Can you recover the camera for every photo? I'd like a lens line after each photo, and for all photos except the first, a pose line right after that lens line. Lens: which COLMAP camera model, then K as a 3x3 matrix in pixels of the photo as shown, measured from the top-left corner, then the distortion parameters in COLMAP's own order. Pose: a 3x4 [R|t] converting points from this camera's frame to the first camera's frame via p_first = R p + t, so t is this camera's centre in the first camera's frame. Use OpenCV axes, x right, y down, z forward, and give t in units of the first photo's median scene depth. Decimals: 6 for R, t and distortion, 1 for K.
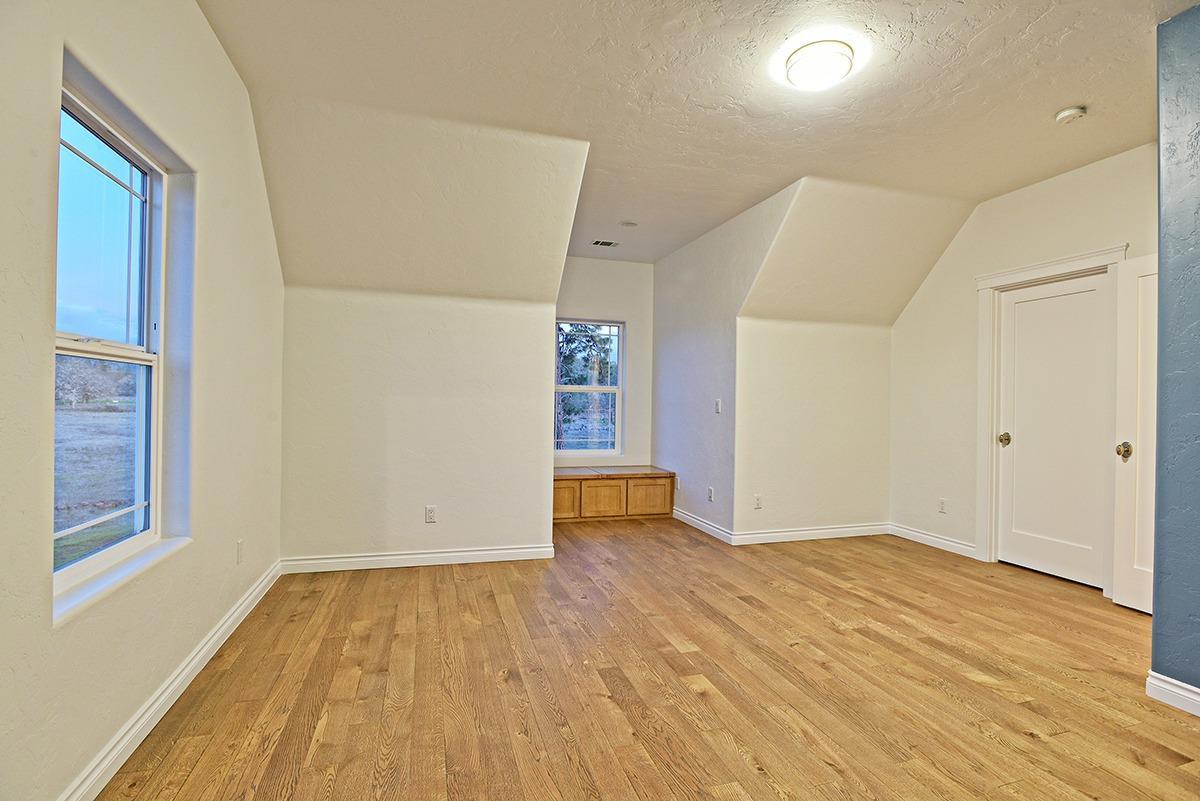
lens RADIAL K [[566.5, 0, 602.5], [0, 566.5, 399.2], [0, 0, 1]] dist [-0.015712, -0.000454]
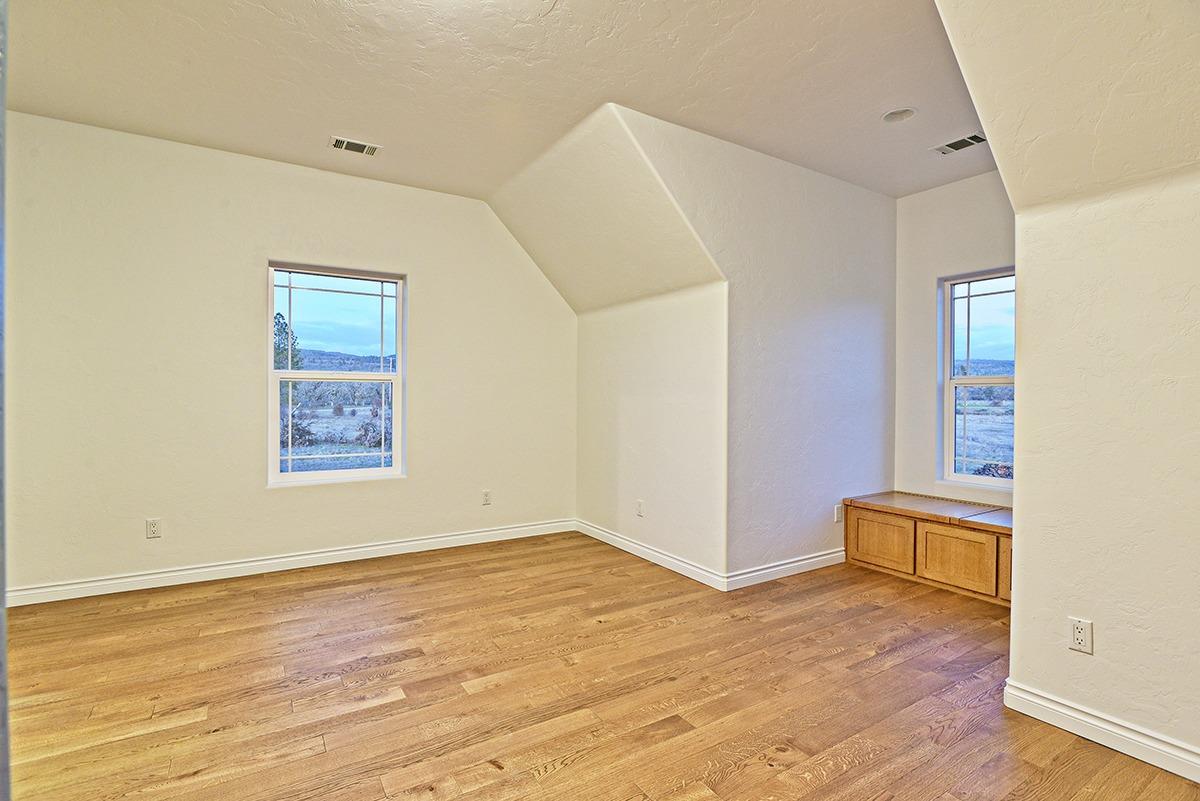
lens RADIAL K [[566.5, 0, 600.8], [0, 566.5, 399.9], [0, 0, 1]] dist [-0.015712, -0.000454]
pose [[0.262430, -0.008565, -0.964913, 0.807504], [0.001591, 0.999963, -0.008443, 0.012401], [0.964950, 0.000681, 0.262433, 0.756739]]
